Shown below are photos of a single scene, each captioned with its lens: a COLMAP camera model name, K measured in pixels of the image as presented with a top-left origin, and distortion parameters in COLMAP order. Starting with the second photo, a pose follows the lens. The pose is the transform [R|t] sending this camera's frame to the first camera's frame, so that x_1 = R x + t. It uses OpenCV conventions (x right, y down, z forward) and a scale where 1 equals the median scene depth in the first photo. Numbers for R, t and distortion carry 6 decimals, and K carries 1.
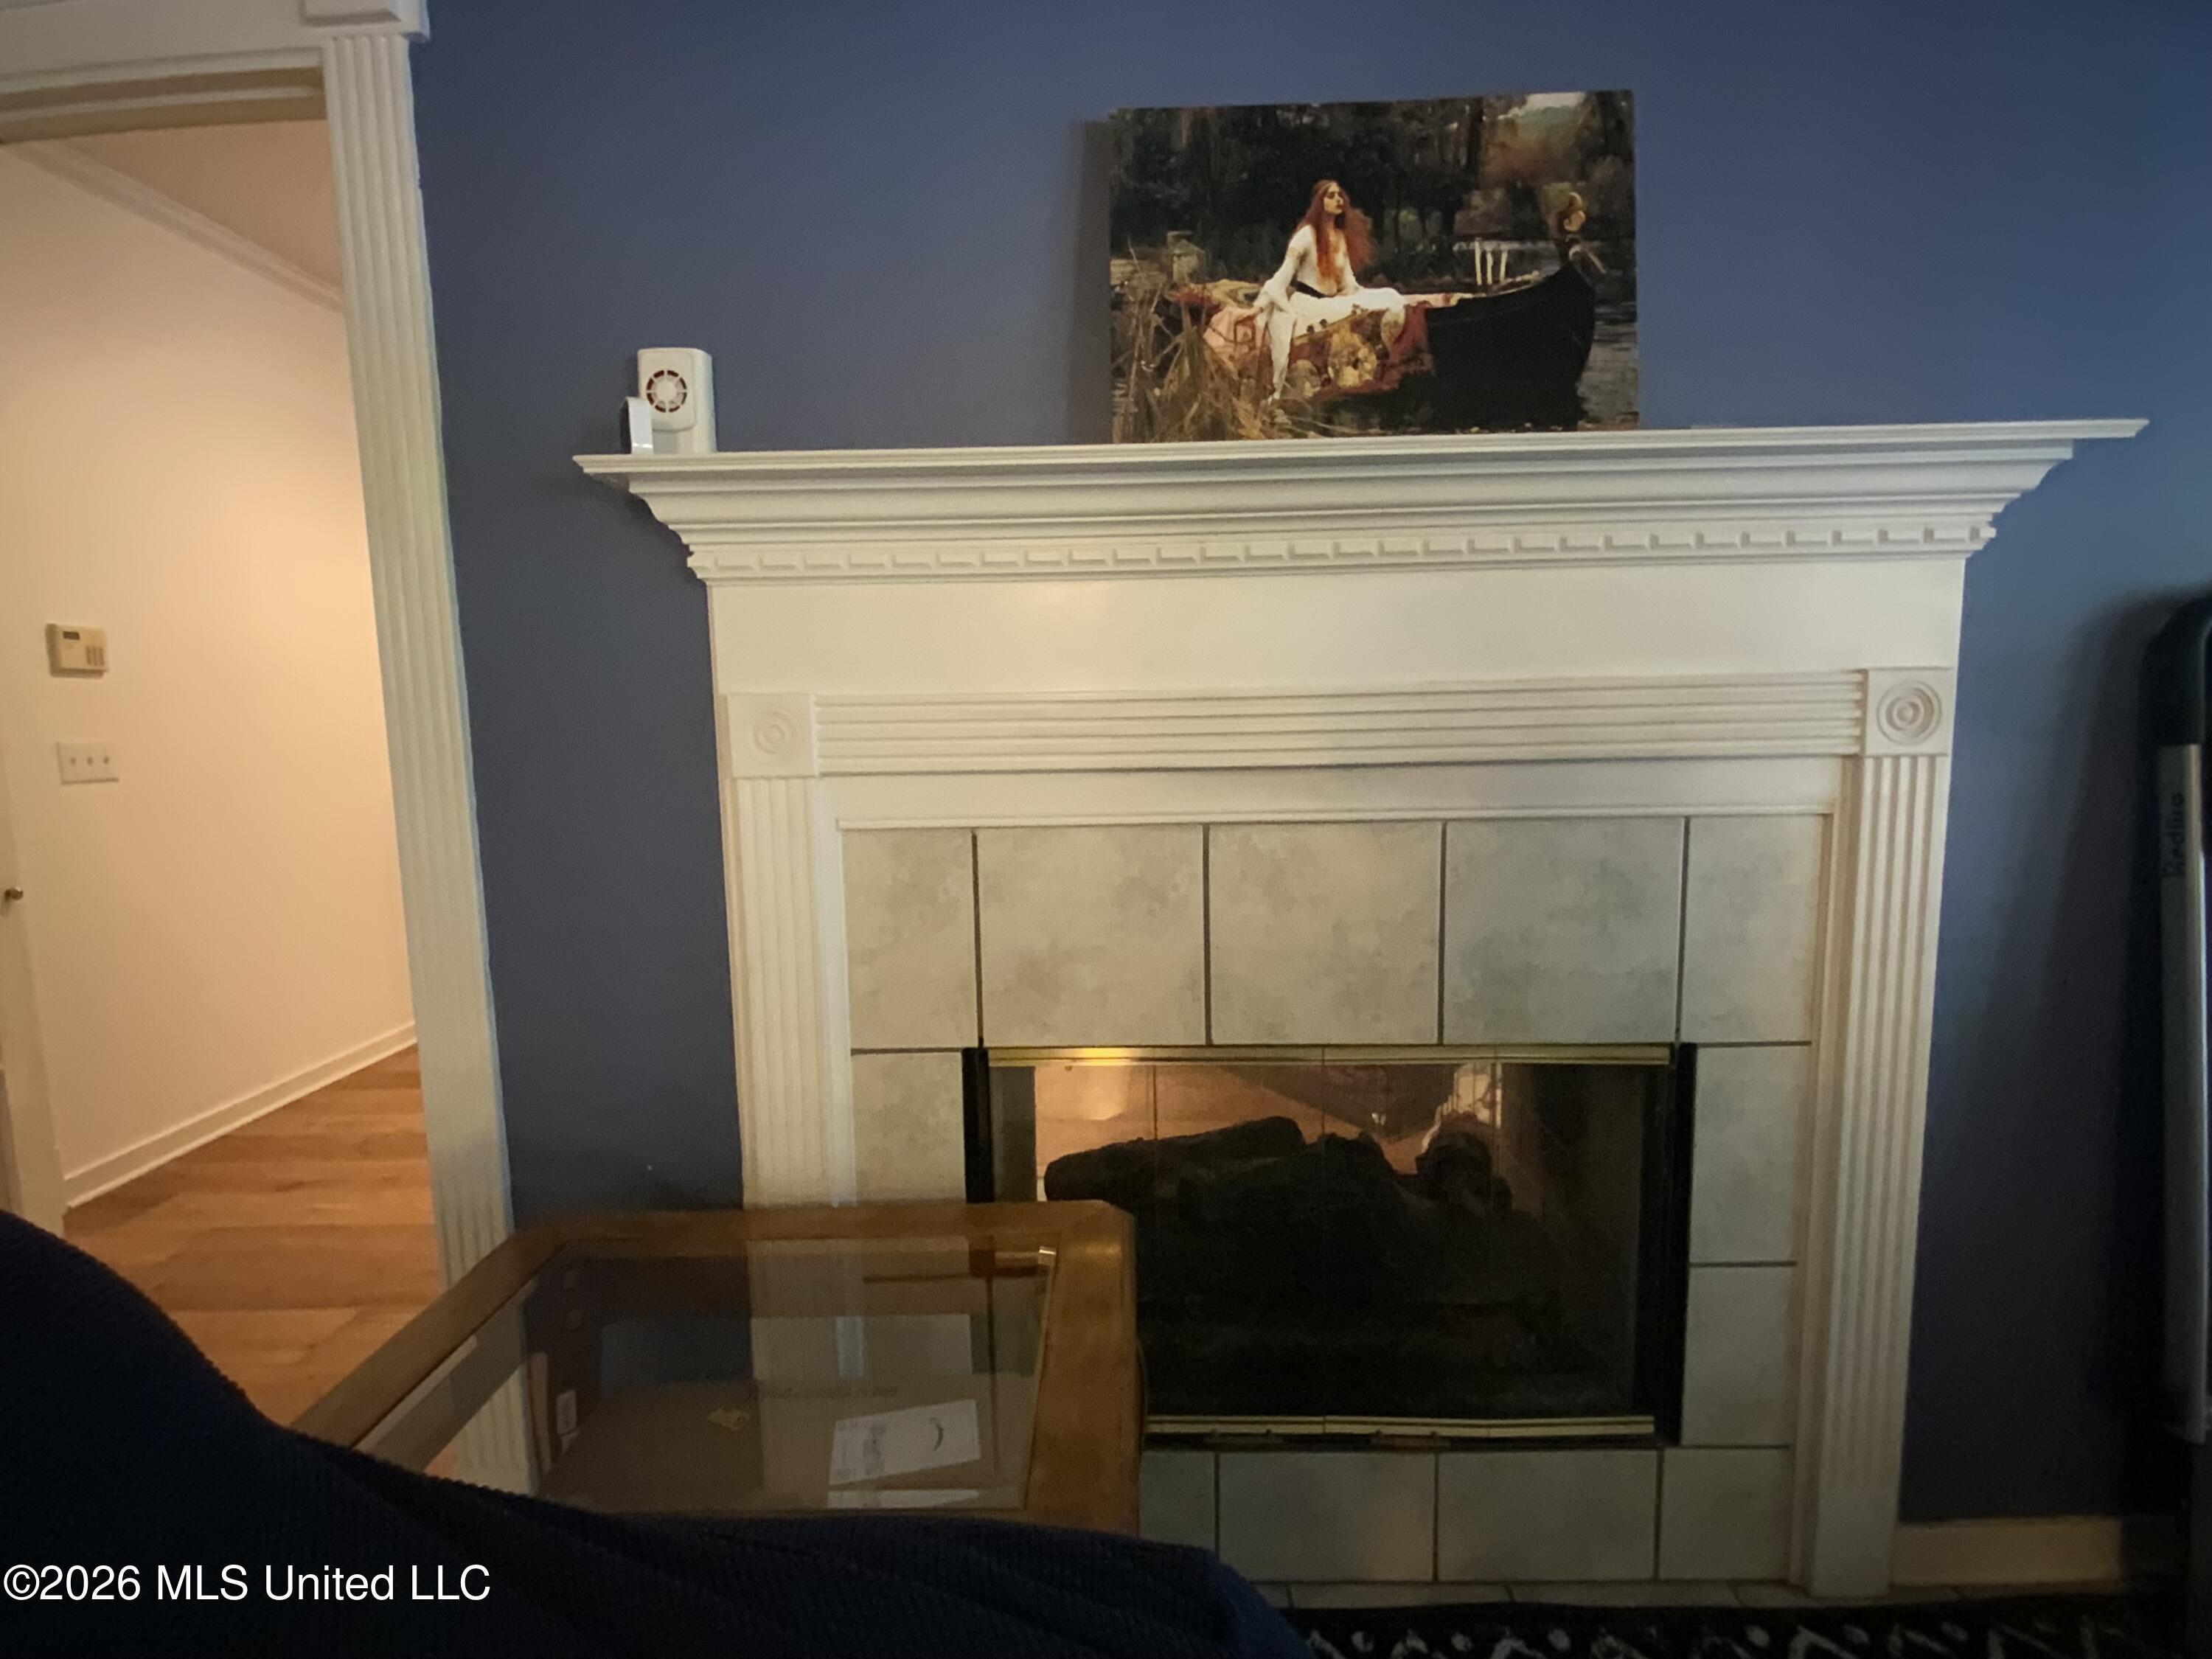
lens RADIAL K [[1059.9, 0, 1104.9], [0, 1059.9, 837.0], [0, 0, 1]] dist [-0.002115, -0.001780]
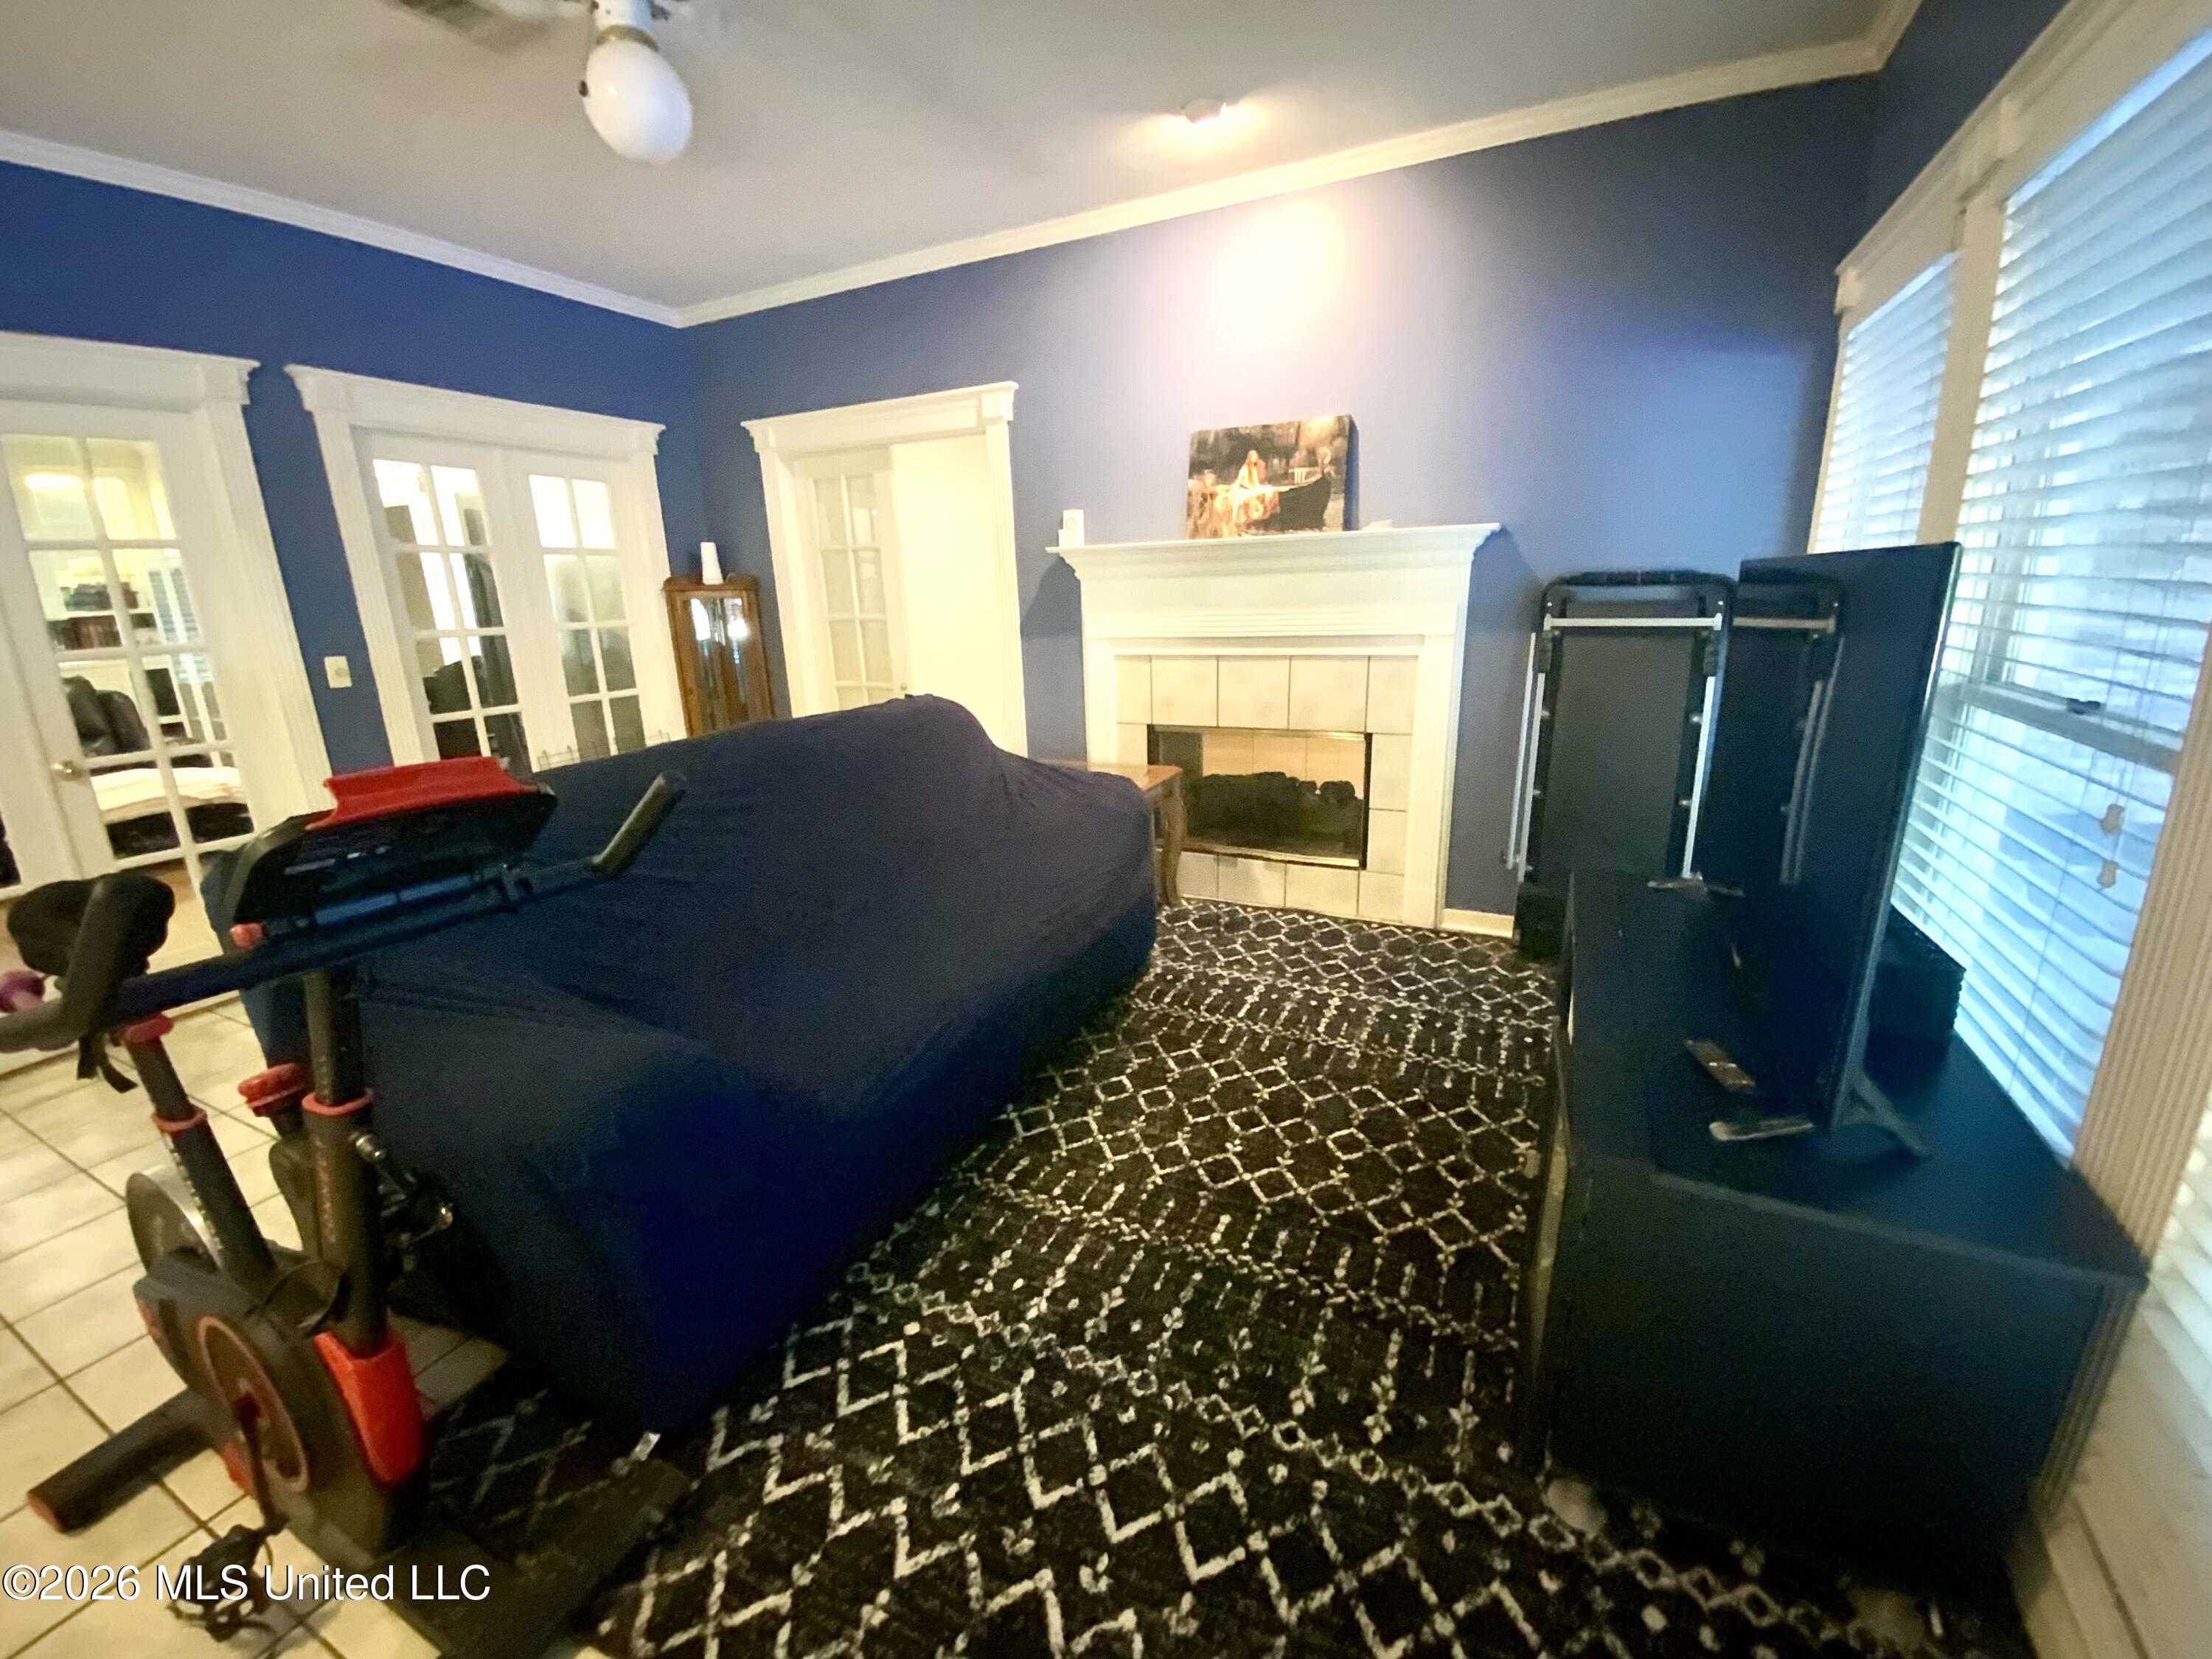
lens RADIAL K [[897.5, 0, 1108.0], [0, 897.5, 836.2], [0, 0, 1]] dist [0.000068, -0.003424]
pose [[0.904593, 0.104439, -0.413285, 1.062554], [-0.032139, 0.983473, 0.178181, 0.060626], [0.425064, -0.147898, 0.892999, -1.798663]]
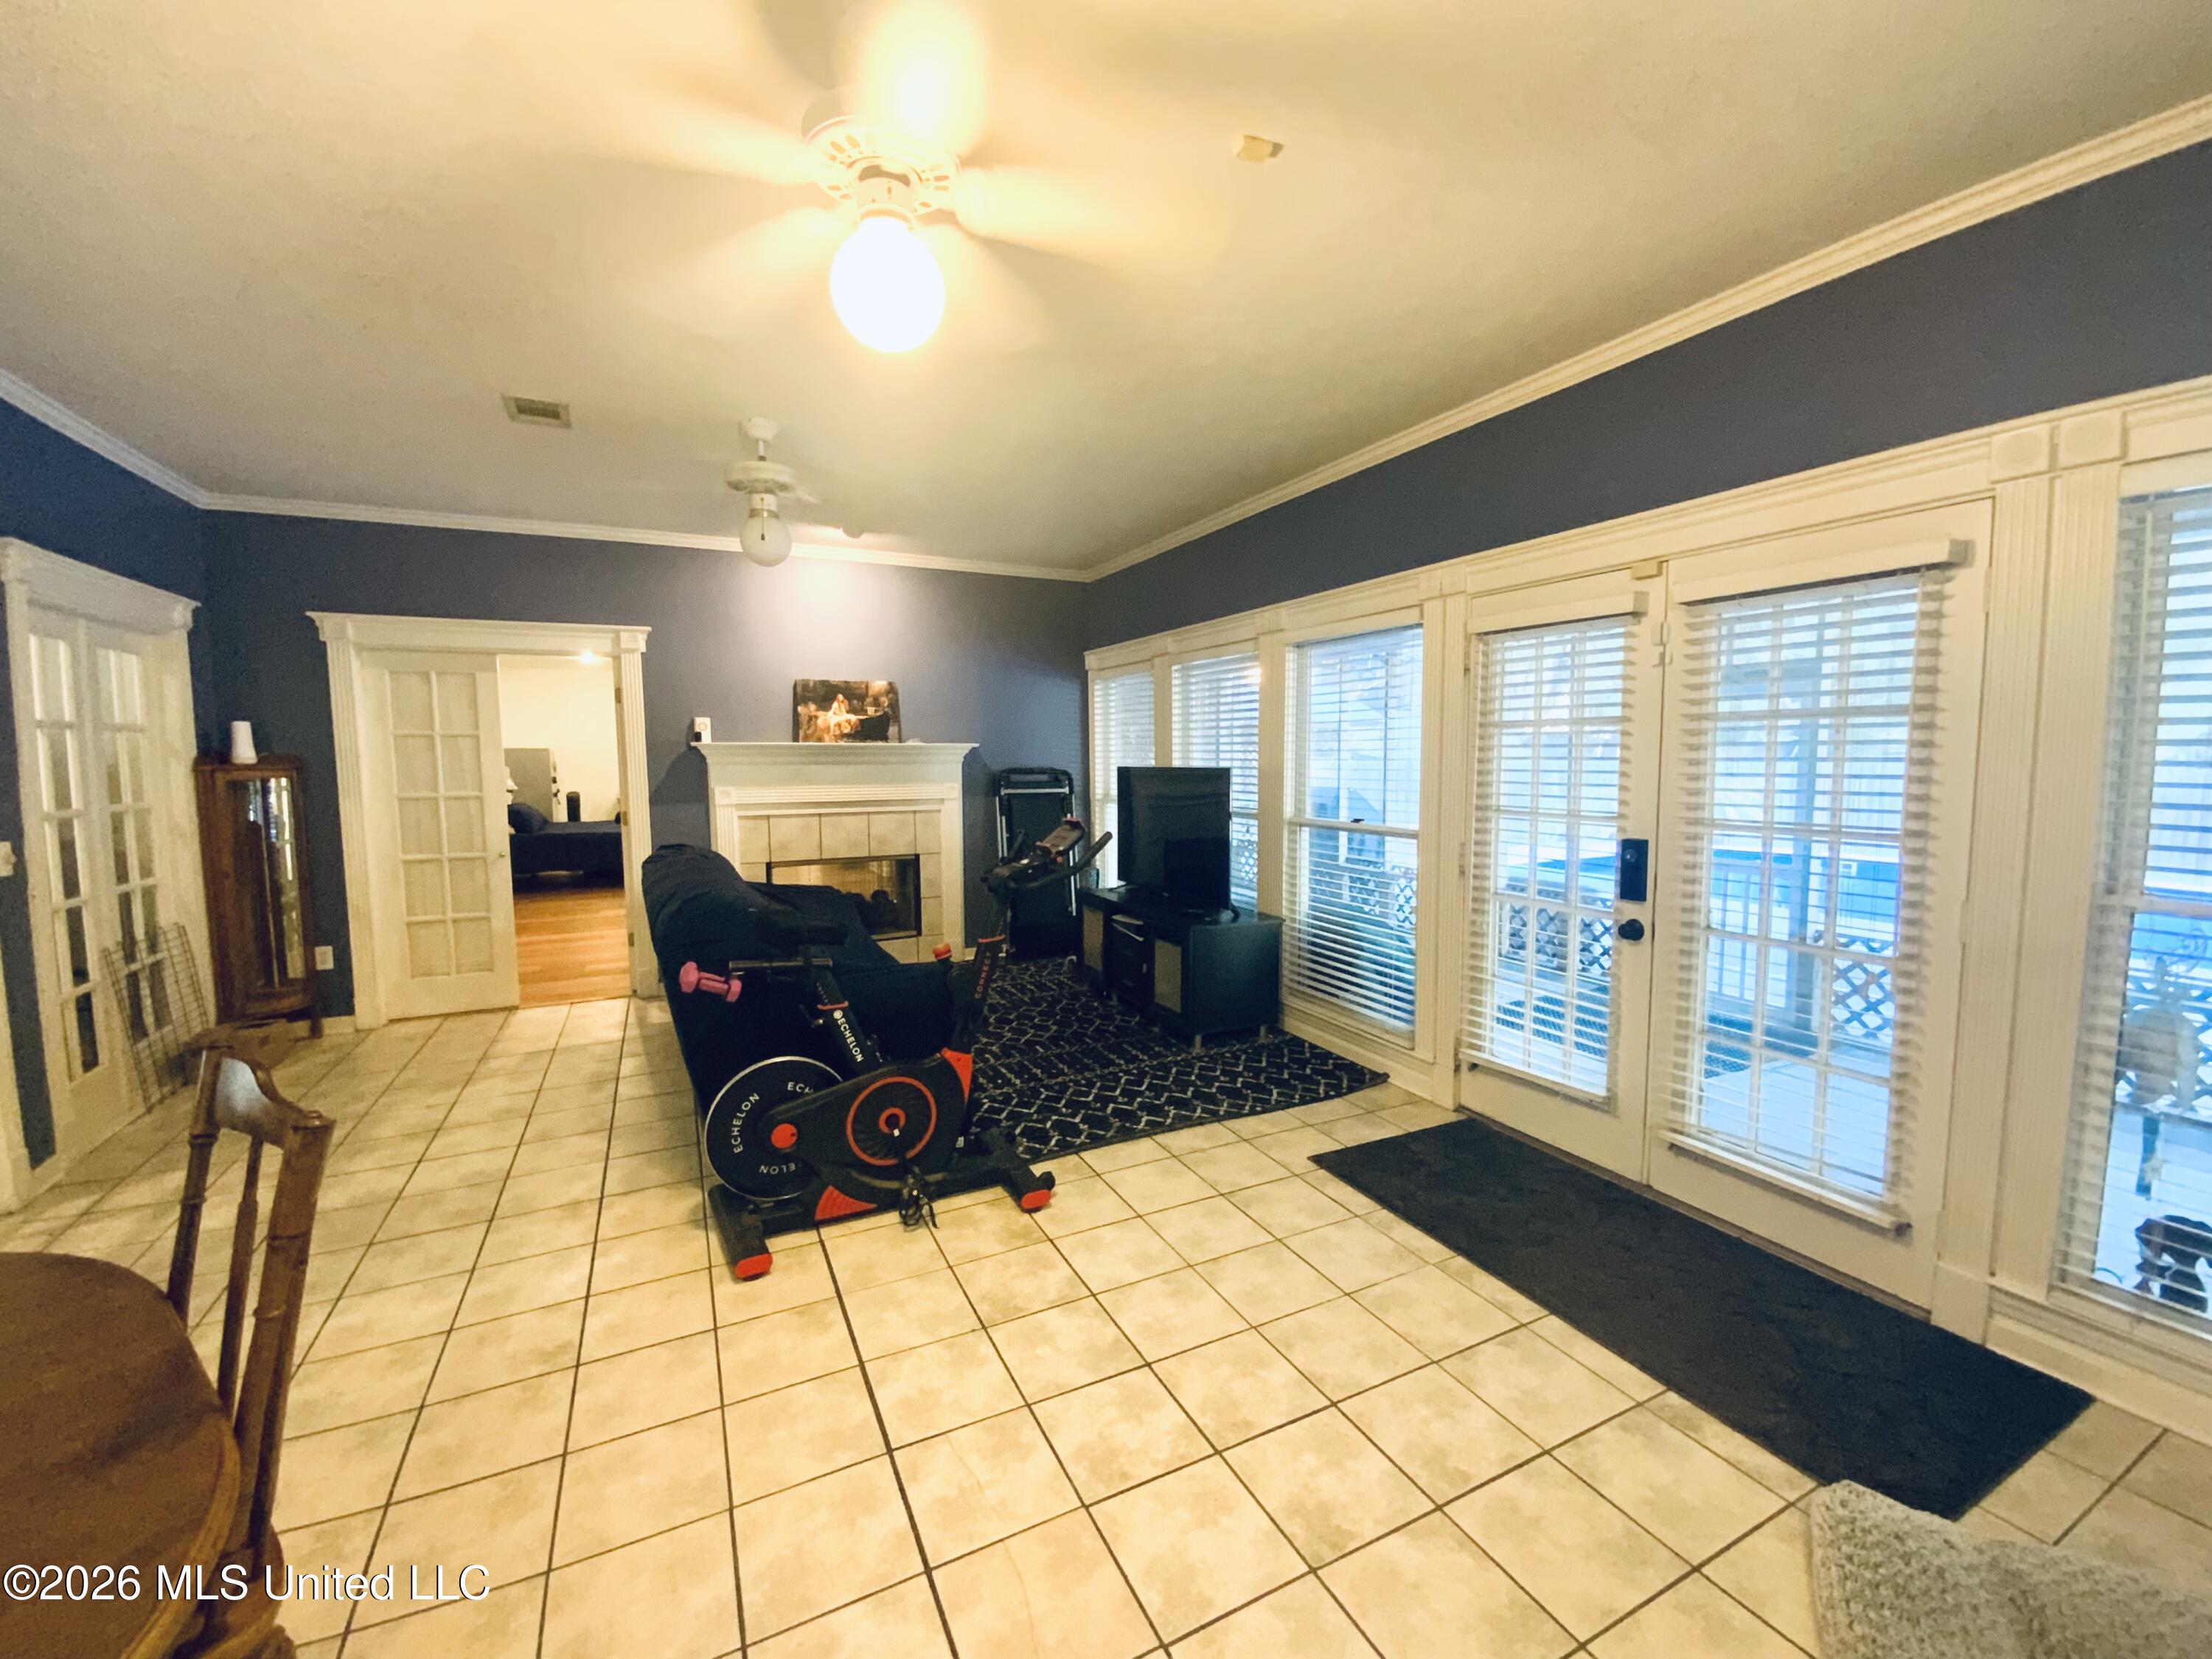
lens RADIAL K [[897.5, 0, 1119.1], [0, 897.5, 826.4], [0, 0, 1]] dist [0.000068, -0.003424]
pose [[0.885300, -0.026794, 0.464249, -0.681087], [0.040862, 0.998959, -0.020267, 0.212231], [-0.463222, 0.036912, 0.885473, -3.738447]]
